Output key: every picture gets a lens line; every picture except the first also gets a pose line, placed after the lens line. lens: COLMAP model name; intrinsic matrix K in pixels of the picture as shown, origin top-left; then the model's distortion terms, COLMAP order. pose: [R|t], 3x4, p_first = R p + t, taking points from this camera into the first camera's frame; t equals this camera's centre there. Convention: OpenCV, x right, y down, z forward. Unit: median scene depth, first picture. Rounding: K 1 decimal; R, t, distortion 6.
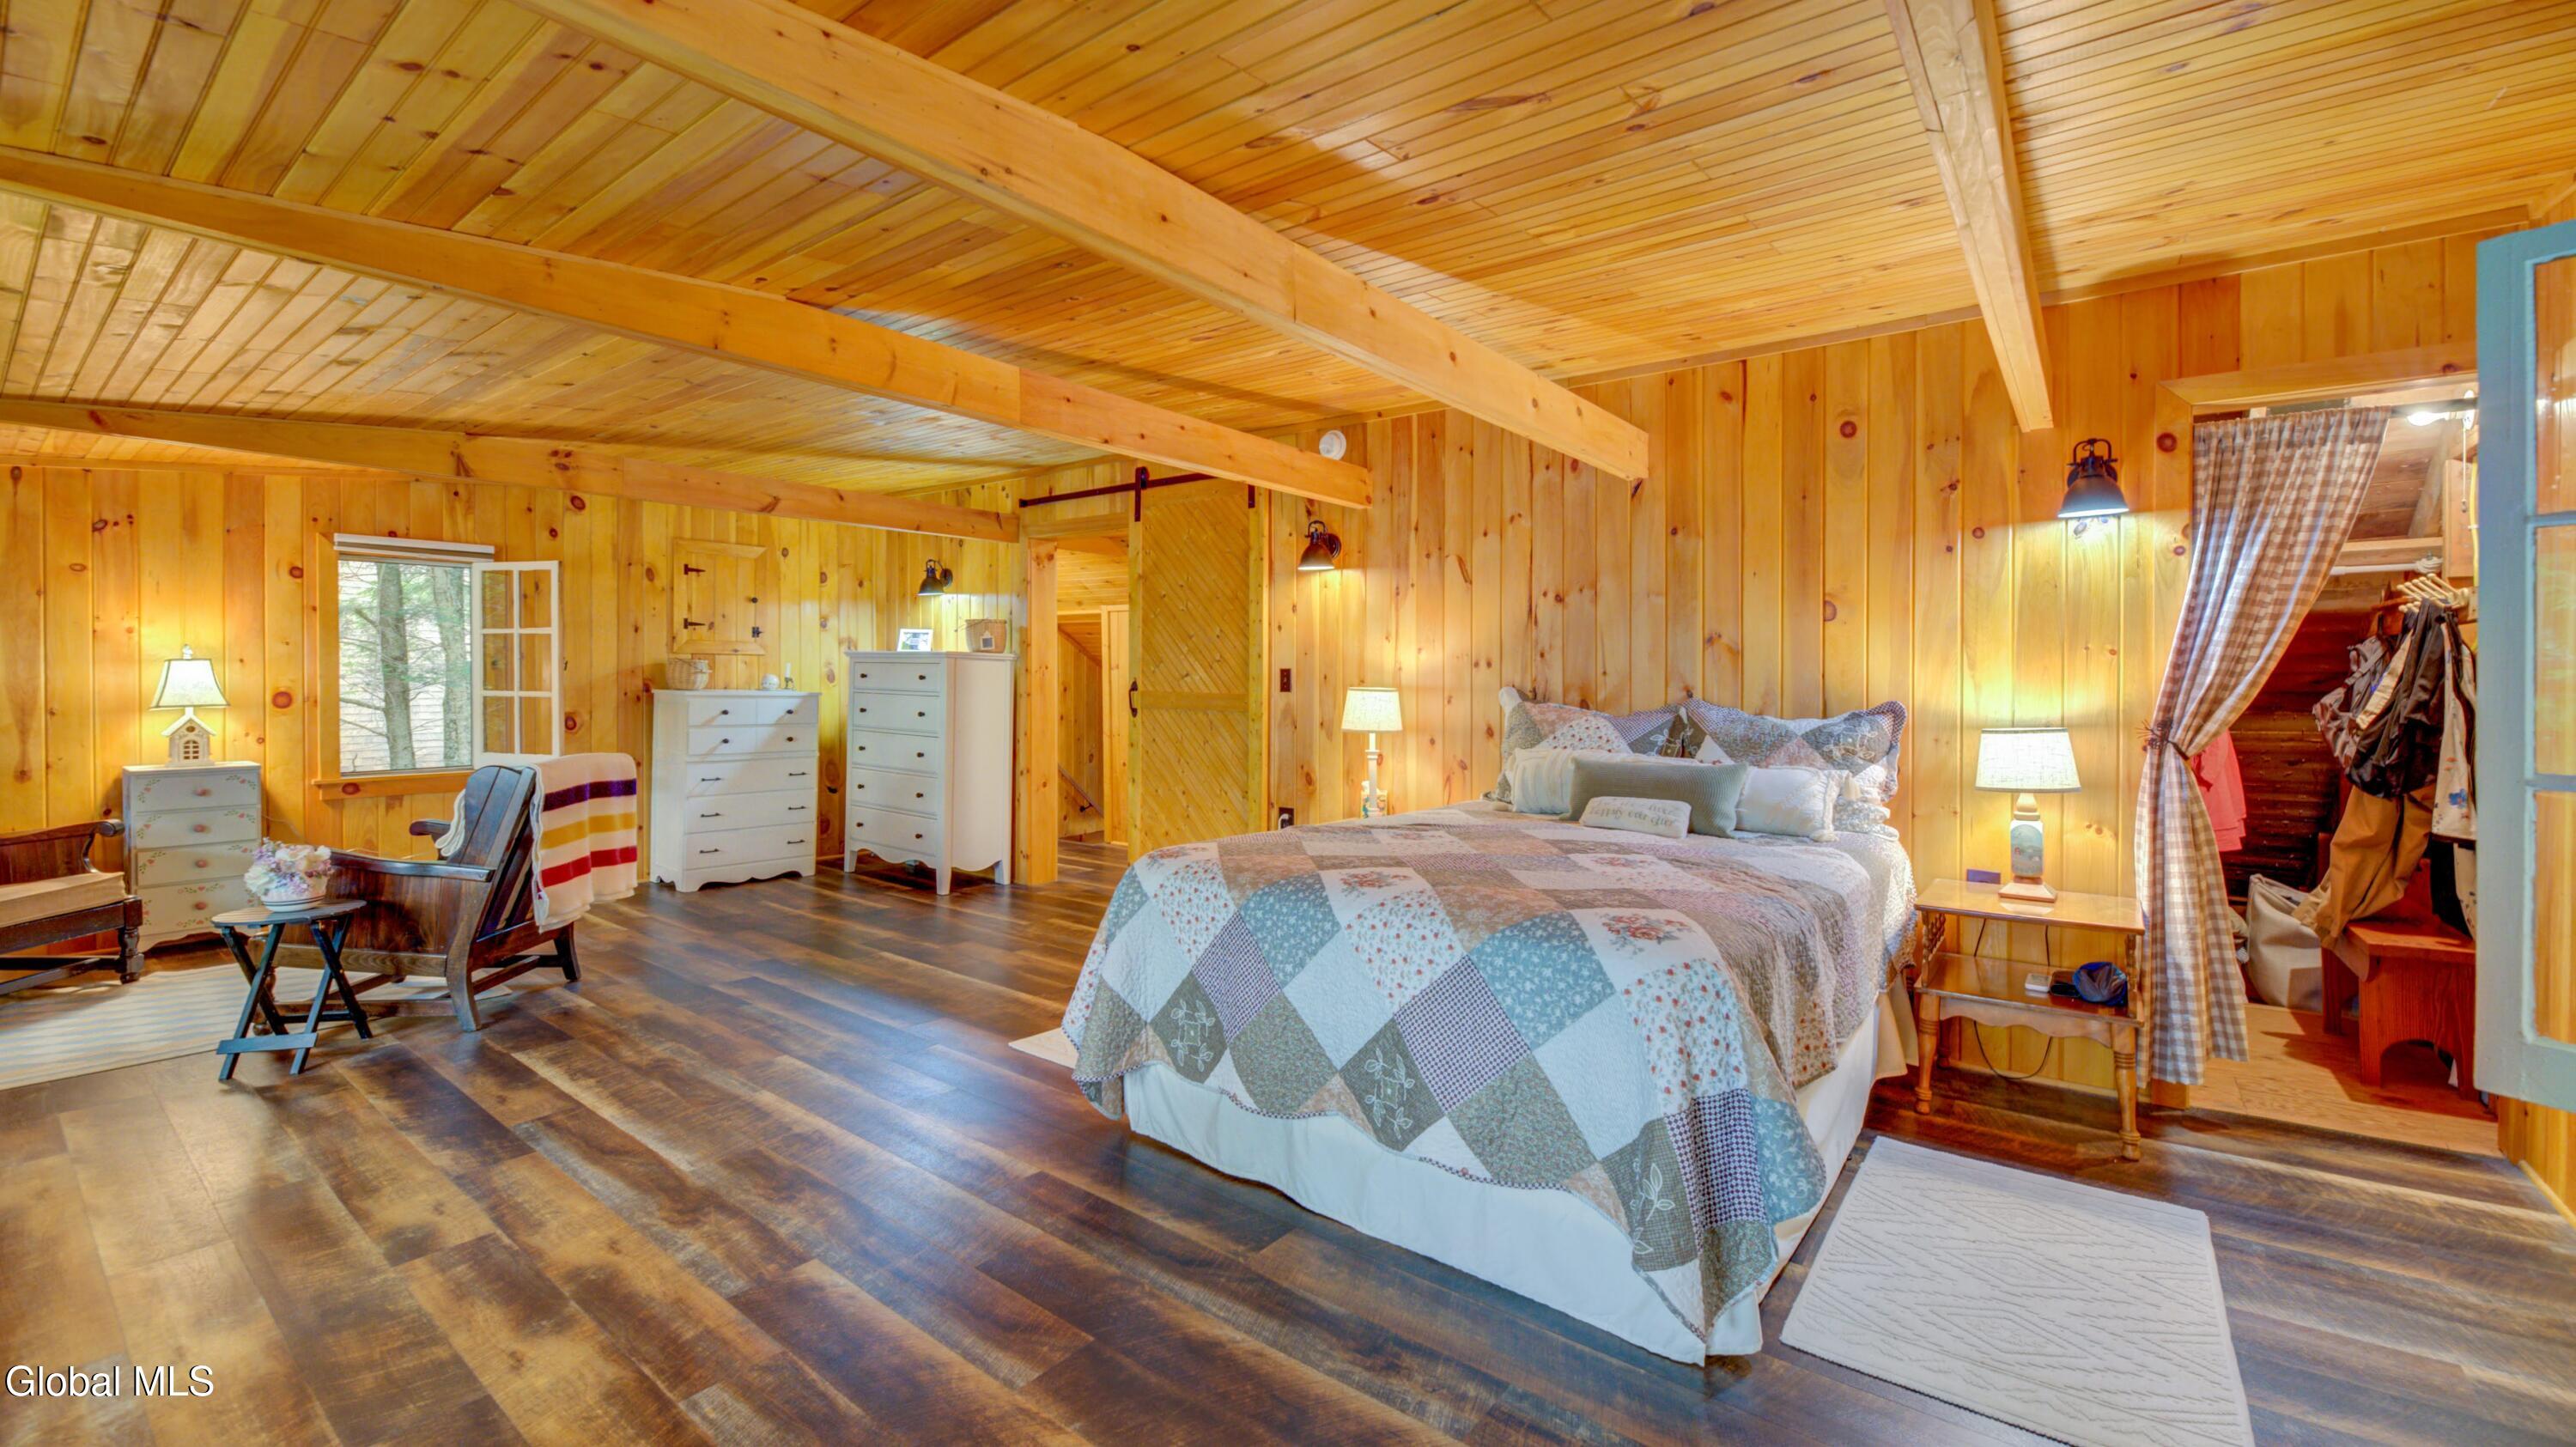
lens RADIAL K [[1059.4, 0, 1274.3], [0, 1059.4, 721.3], [0, 0, 1]] dist [-0.000105, 0.000067]
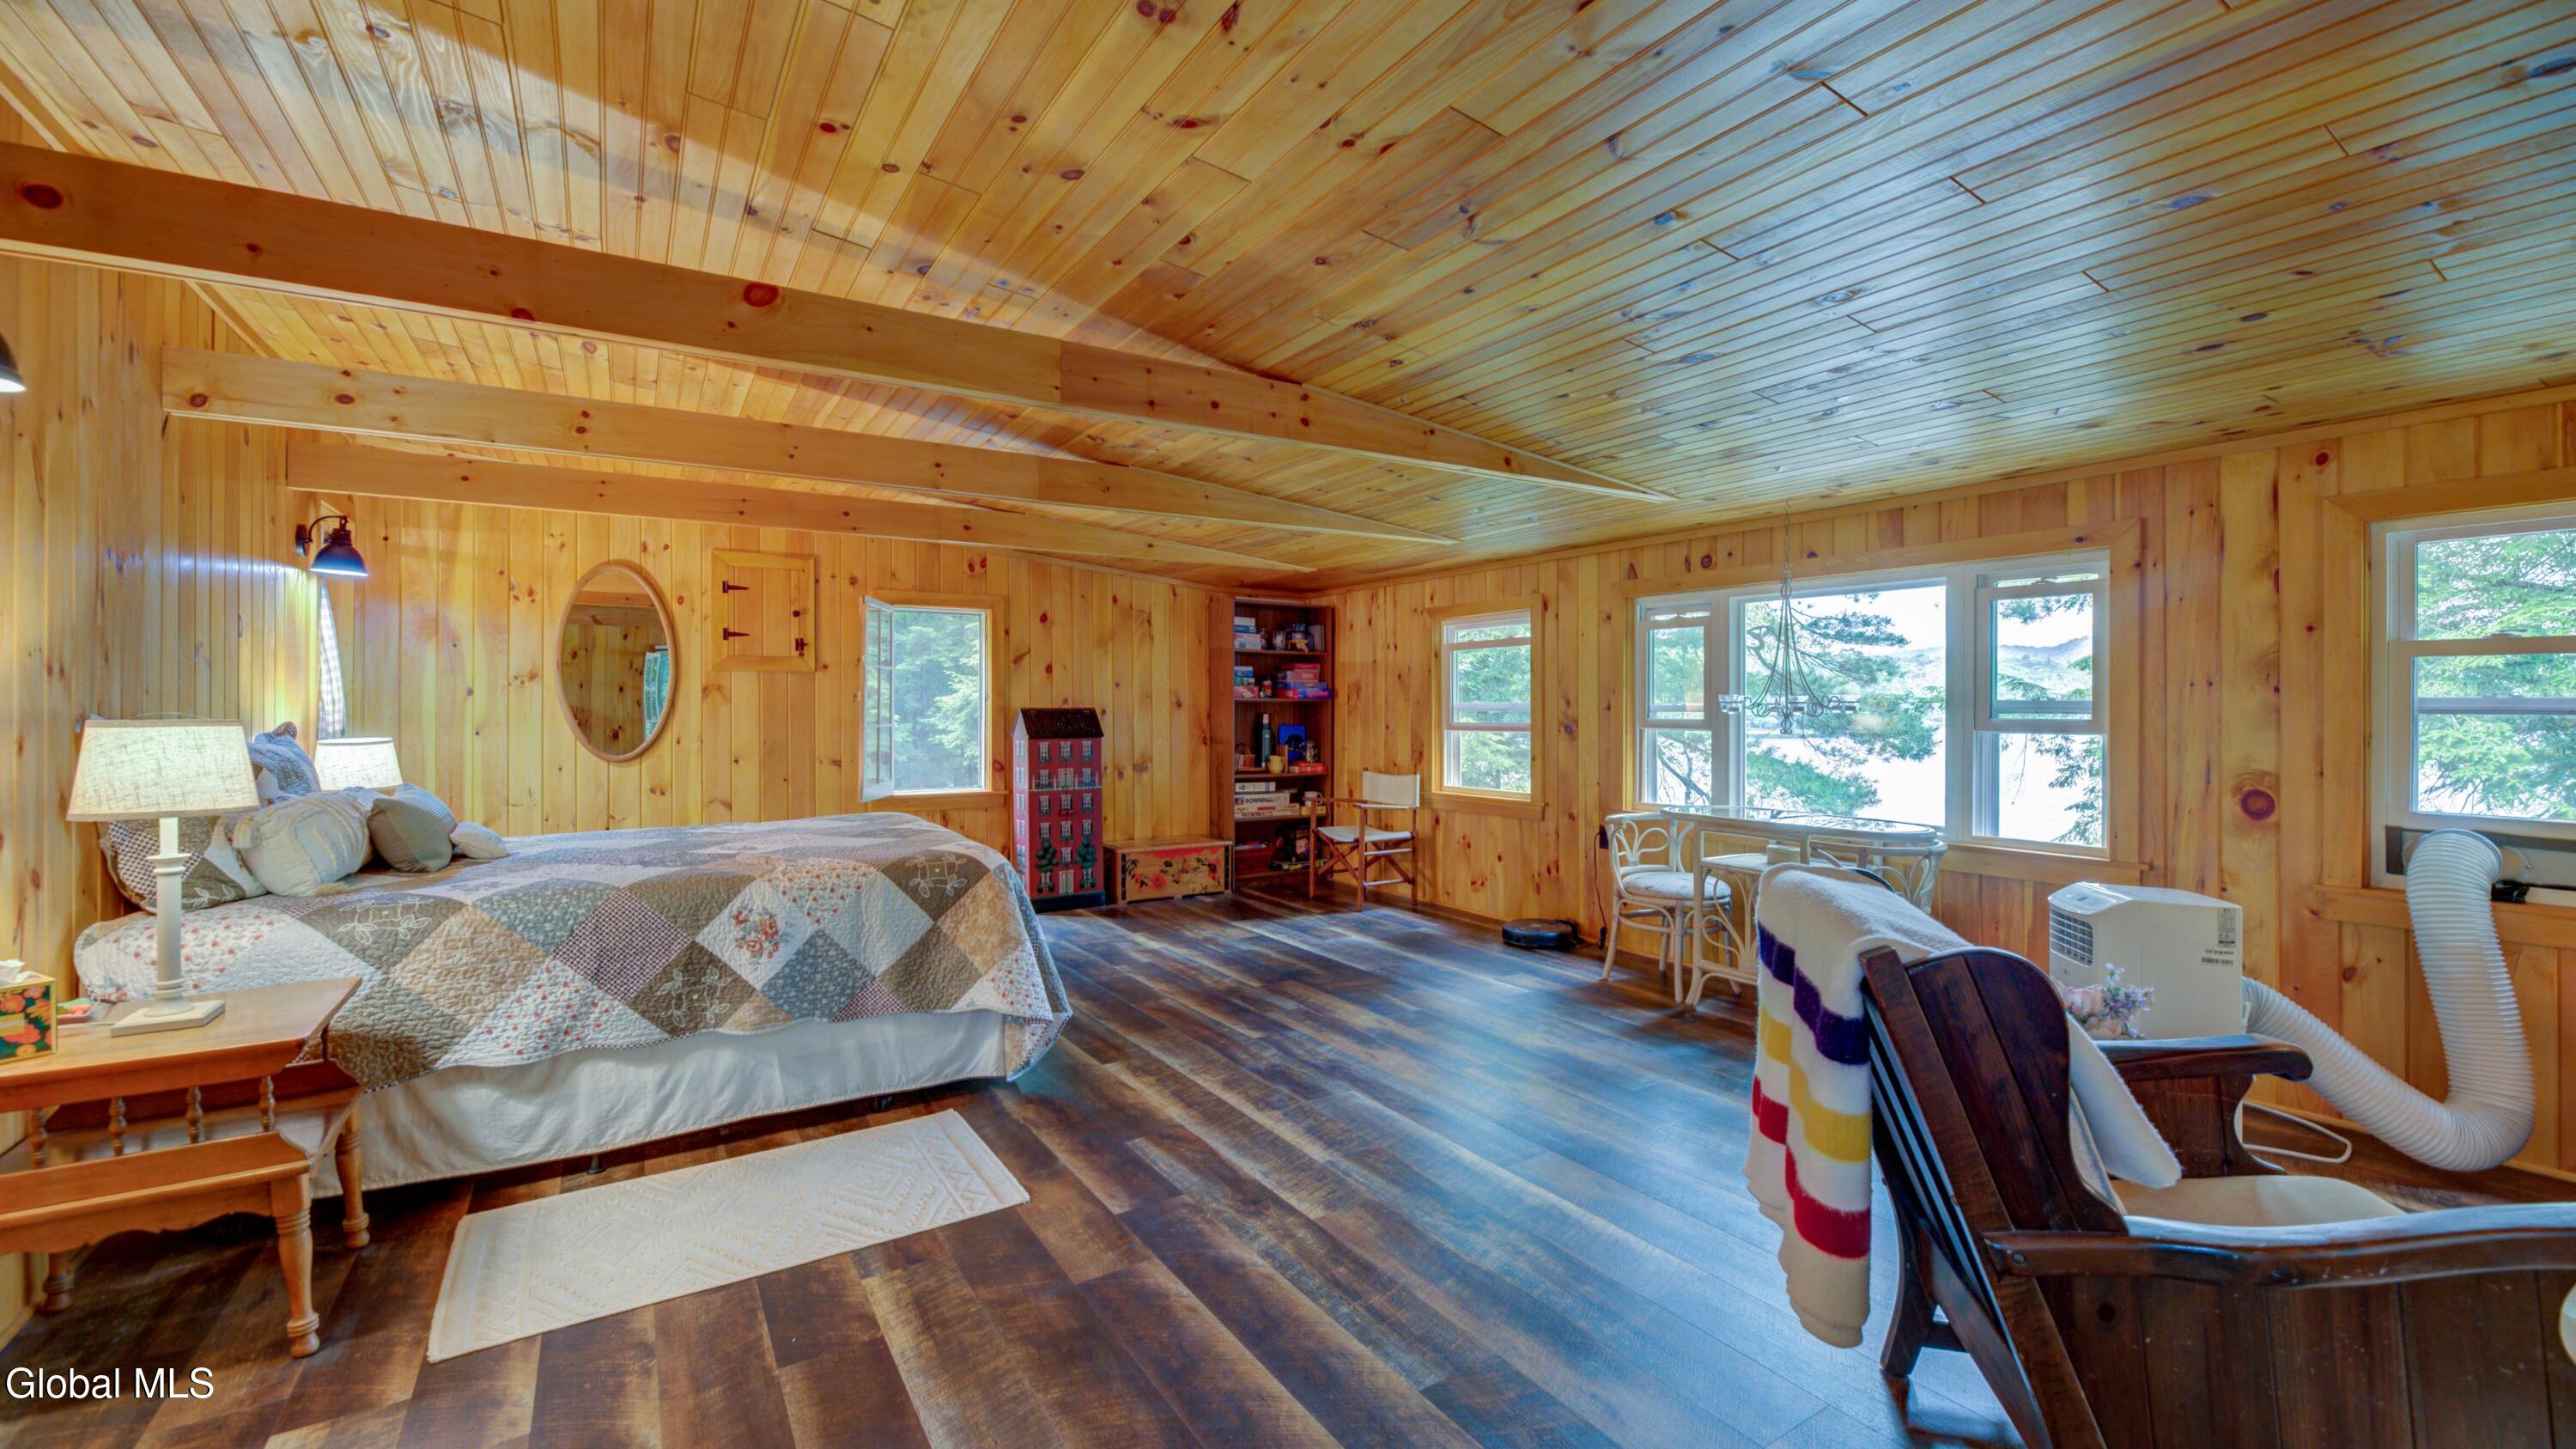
lens RADIAL K [[1059.5, 0, 1274.3], [0, 1059.5, 722.3], [0, 0, 1]] dist [-0.000105, 0.000067]
pose [[-0.939702, -0.009973, 0.341850, -0.478900], [0.009810, 0.998377, 0.056093, -0.046450], [-0.341854, 0.056065, -0.938079, 1.176305]]
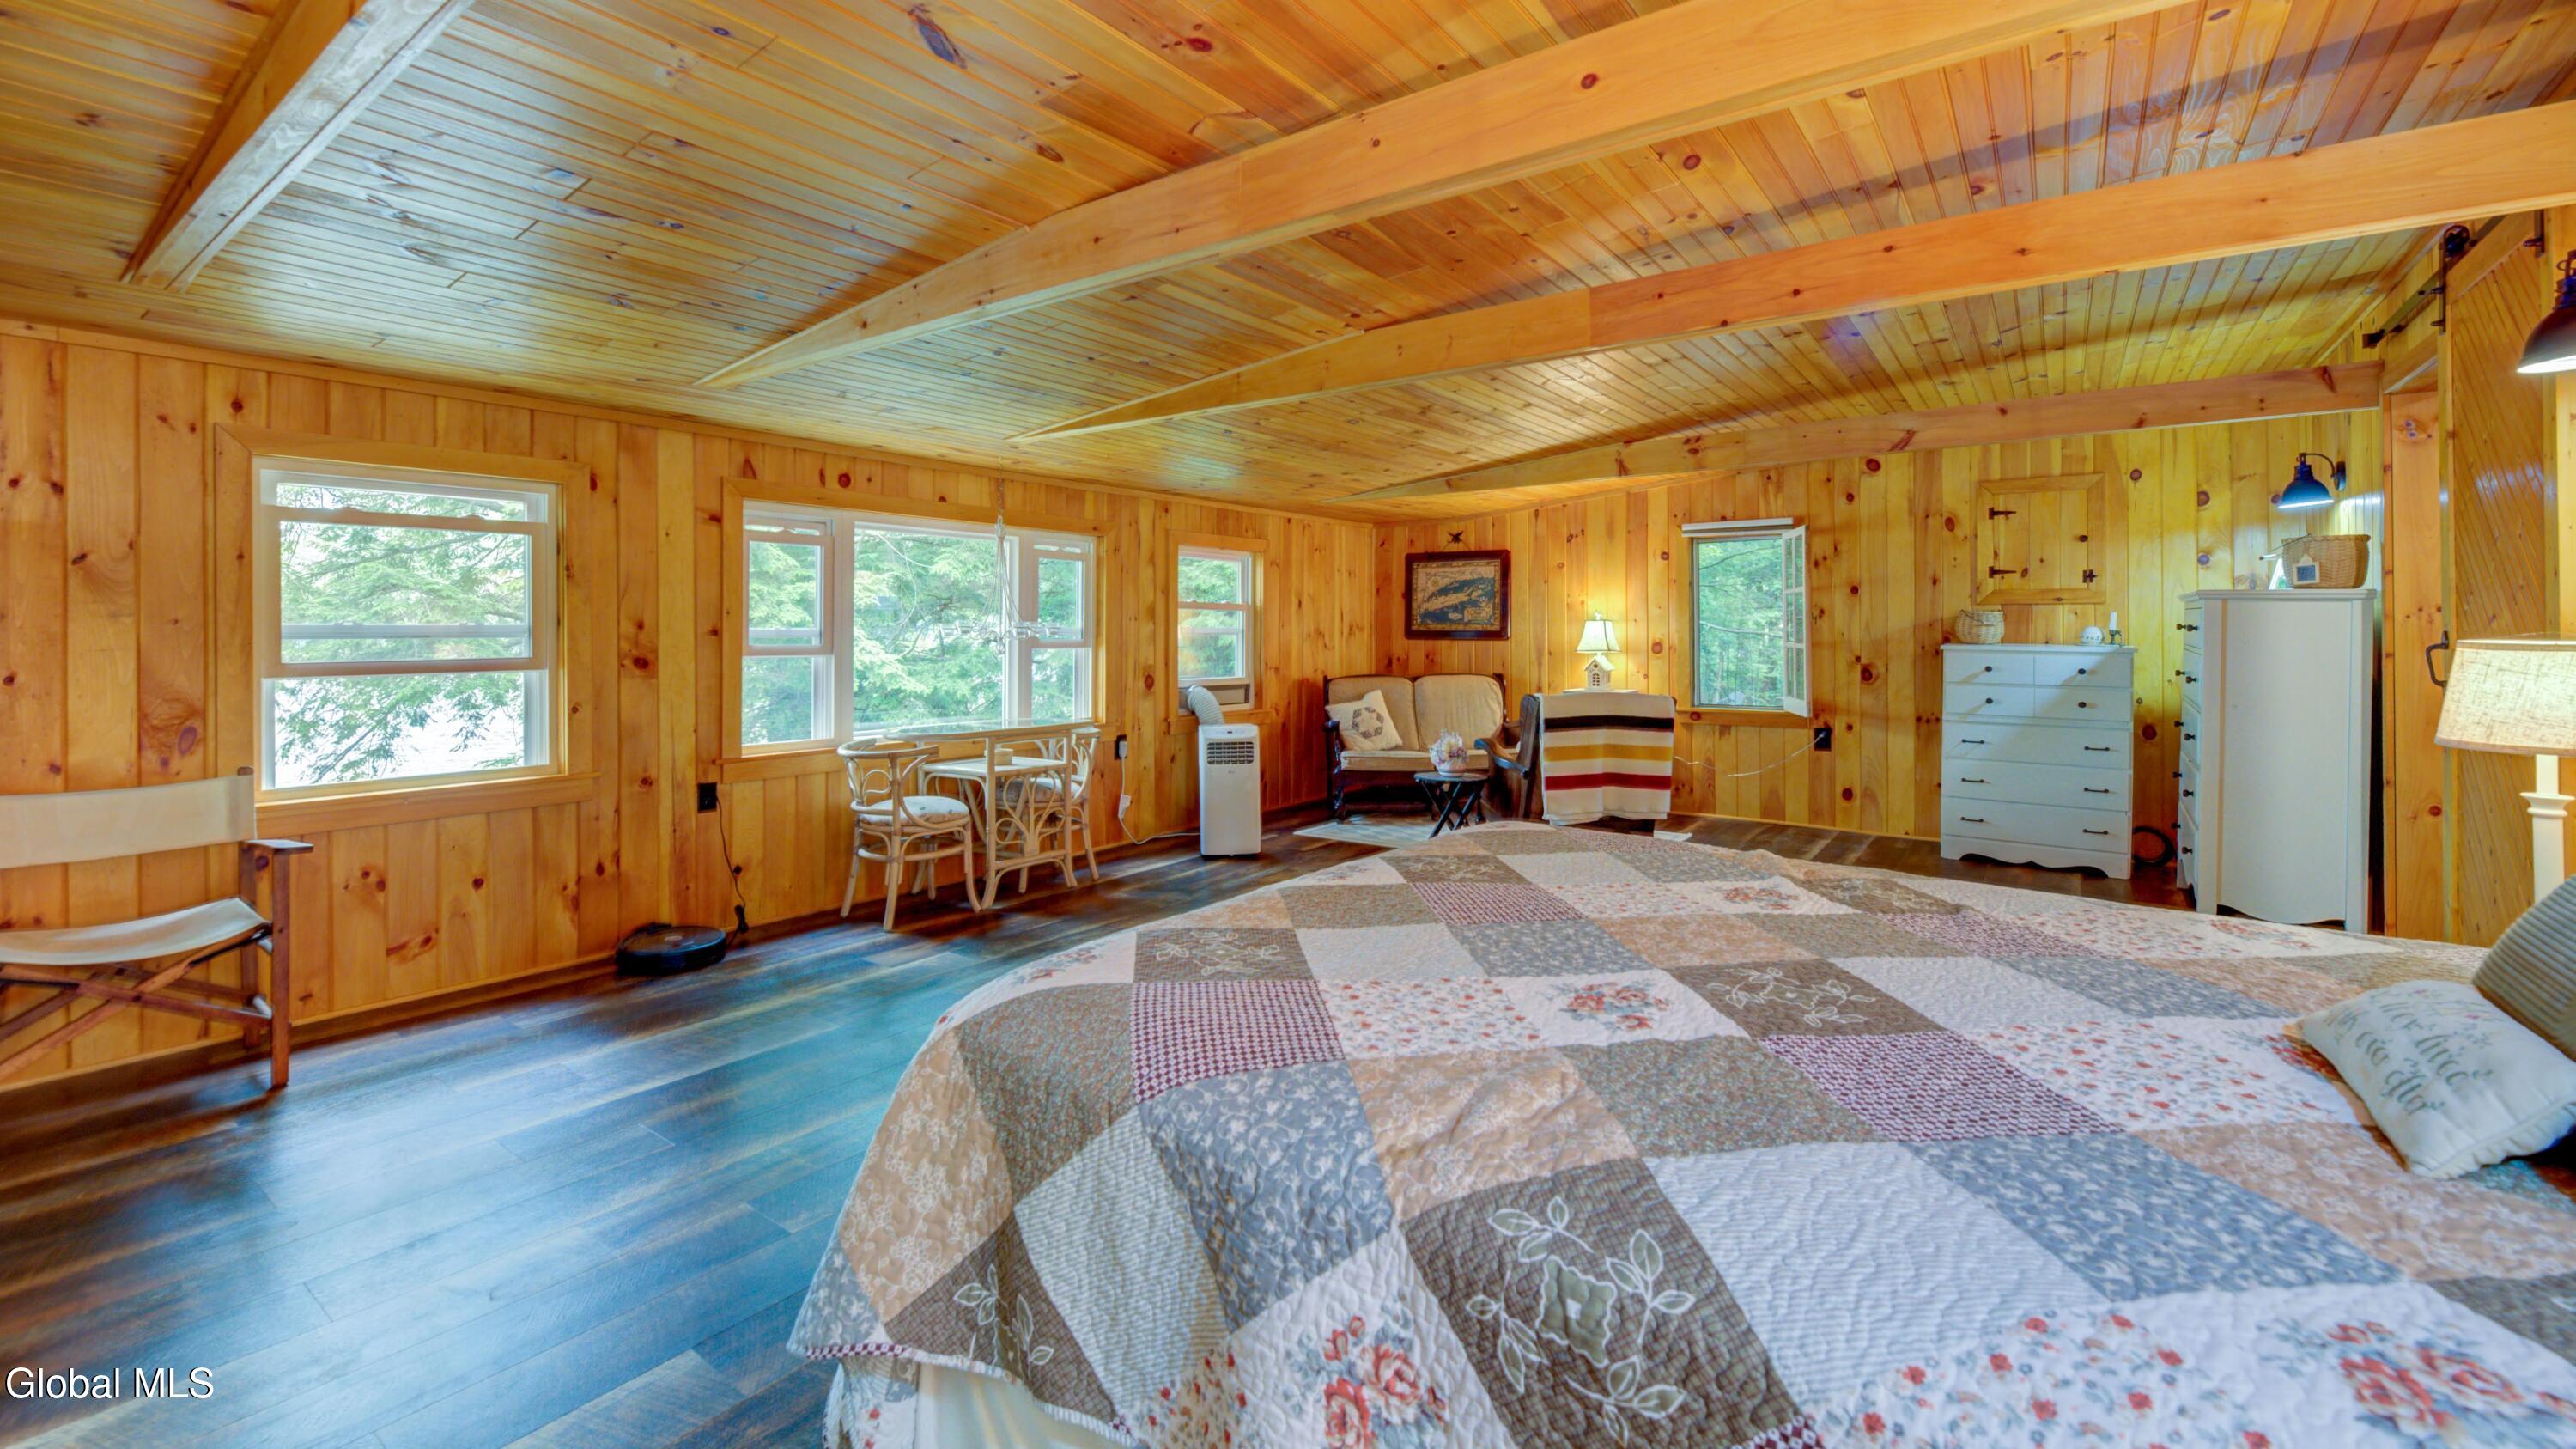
lens RADIAL K [[1050.3, 0, 1292.7], [0, 1050.3, 635.3], [0, 0, 1]] dist [-0.000333, 0.000013]
pose [[0.032164, -0.002404, -0.999480, 0.438929], [-0.042273, 0.999099, -0.003763, -0.011066], [0.998588, 0.042372, 0.032034, 0.479547]]
